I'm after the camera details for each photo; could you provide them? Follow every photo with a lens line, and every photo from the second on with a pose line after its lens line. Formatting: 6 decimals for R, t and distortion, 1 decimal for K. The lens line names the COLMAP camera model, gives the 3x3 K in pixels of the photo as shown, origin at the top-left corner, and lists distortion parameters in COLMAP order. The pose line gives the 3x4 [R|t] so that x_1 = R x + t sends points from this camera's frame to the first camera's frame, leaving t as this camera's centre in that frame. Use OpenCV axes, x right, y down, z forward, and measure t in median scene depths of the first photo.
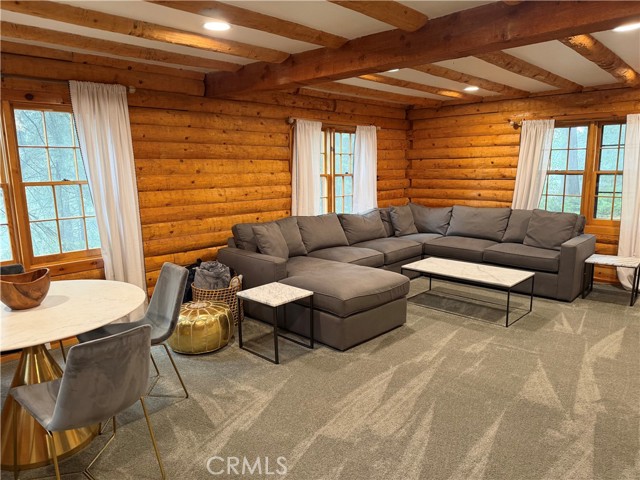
lens RADIAL K [[445.2, 0, 320.0], [0, 445.2, 240.0], [0, 0, 1]] dist [0.083922, -0.091734]
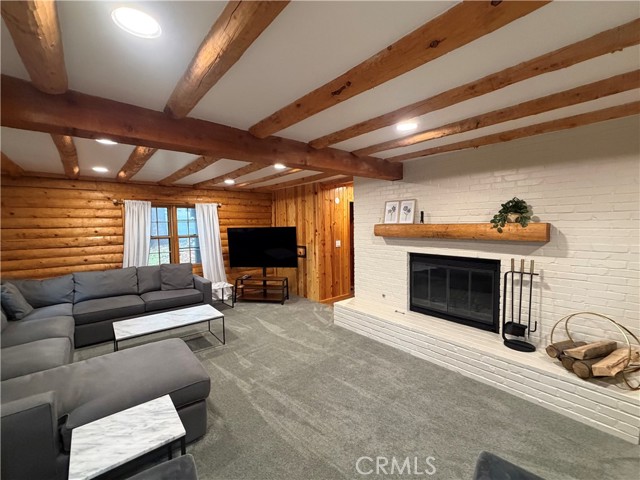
lens RADIAL K [[274.9, 0, 320.0], [0, 274.9, 240.0], [0, 0, 1]] dist [-0.001469, -0.000133]
pose [[0.118705, -0.055489, 0.991378, -0.414905], [0.174581, 0.984050, 0.034175, -0.115976], [-0.977461, 0.169019, 0.126498, 0.542681]]
